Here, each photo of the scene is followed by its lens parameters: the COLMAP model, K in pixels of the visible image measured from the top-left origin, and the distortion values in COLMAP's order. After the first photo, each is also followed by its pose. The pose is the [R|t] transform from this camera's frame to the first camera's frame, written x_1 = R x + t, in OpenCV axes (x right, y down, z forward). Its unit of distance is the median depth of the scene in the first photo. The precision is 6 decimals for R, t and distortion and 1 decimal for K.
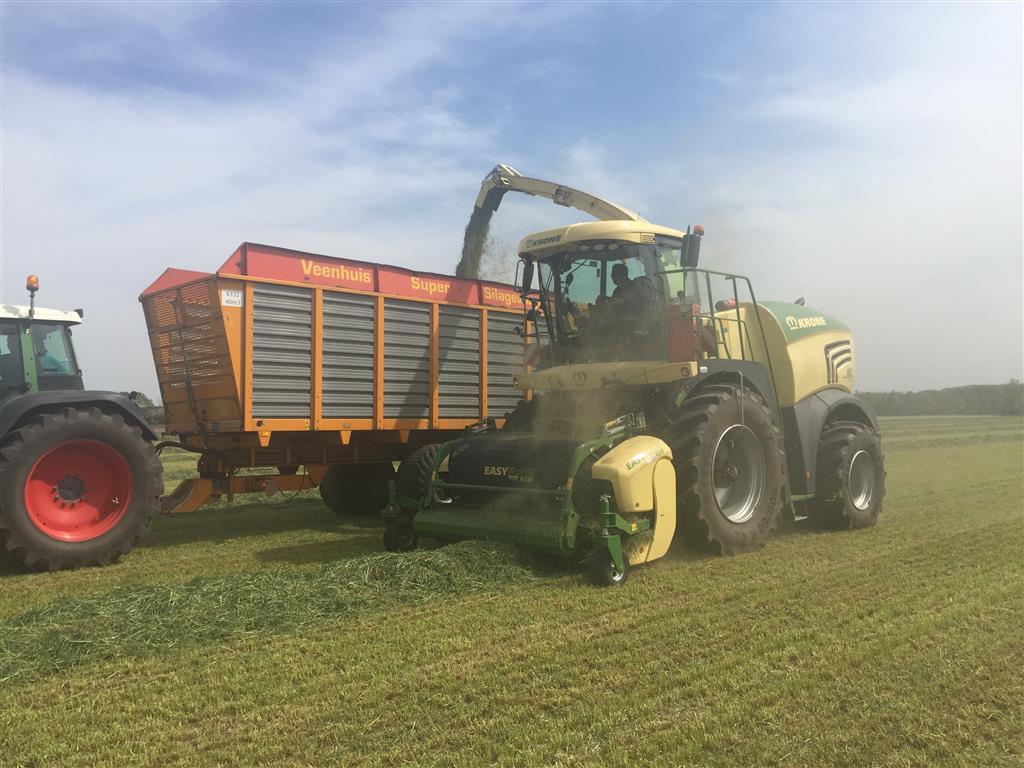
lens RADIAL K [[908.1, 0, 535.5], [0, 908.1, 373.9], [0, 0, 1]] dist [0.085602, -0.106765]
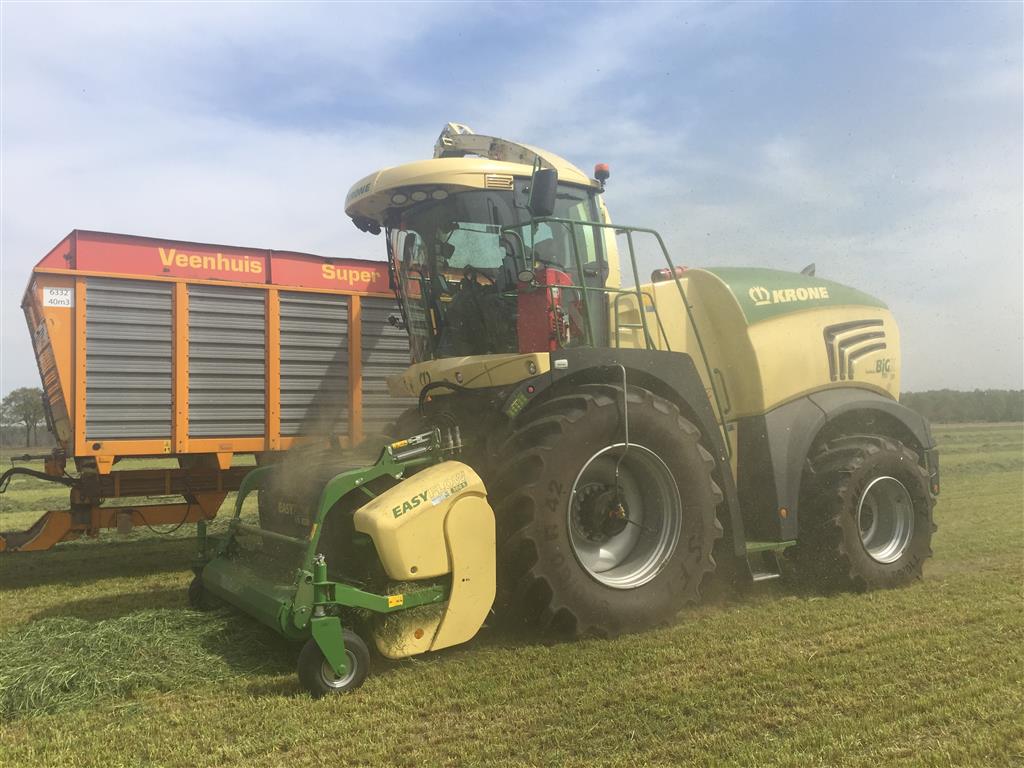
lens RADIAL K [[901.9, 0, 524.8], [0, 901.9, 358.1], [0, 0, 1]] dist [0.071019, -0.100890]
pose [[0.971070, -0.031256, -0.236739, 0.010746], [0.024903, 0.999246, -0.029779, 0.000353], [0.237492, 0.023022, 0.971117, 0.011261]]
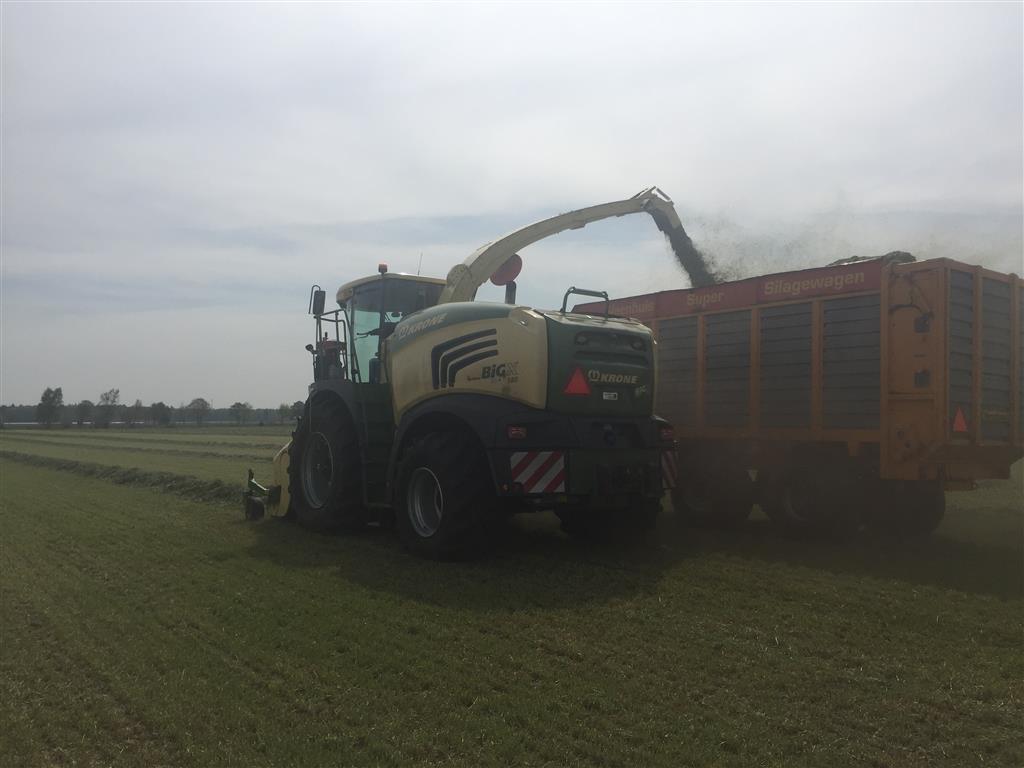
lens RADIAL K [[873.7, 0, 515.6], [0, 873.7, 378.2], [0, 0, 1]] dist [0.018754, 0.001110]
pose [[-0.151798, -0.045639, -0.987357, 0.046190], [0.035306, 0.998046, -0.051561, 0.001907], [0.987781, -0.042687, -0.149890, 0.048942]]
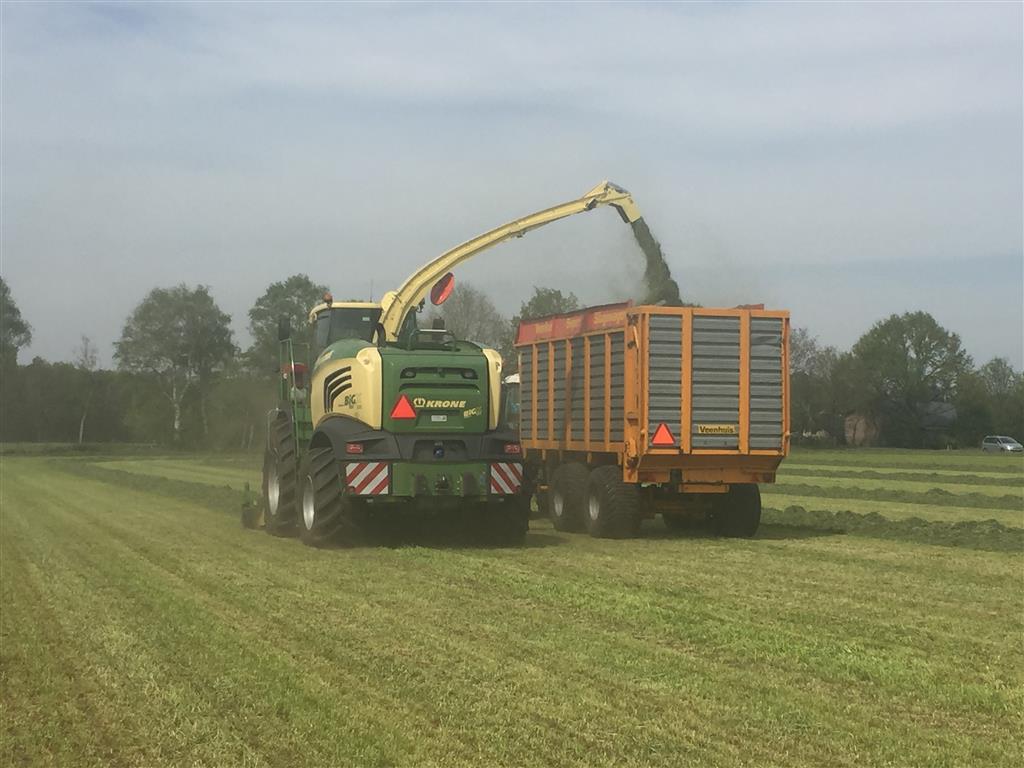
lens RADIAL K [[1932.0, 0, 504.0], [0, 1932.0, 390.1], [0, 0, 1]] dist [0.027484, 0.000000]
pose [[-0.488268, -0.014586, -0.872572, 0.088522], [0.039416, 0.998471, -0.038747, 0.003240], [0.871803, -0.053313, -0.486947, 0.092490]]
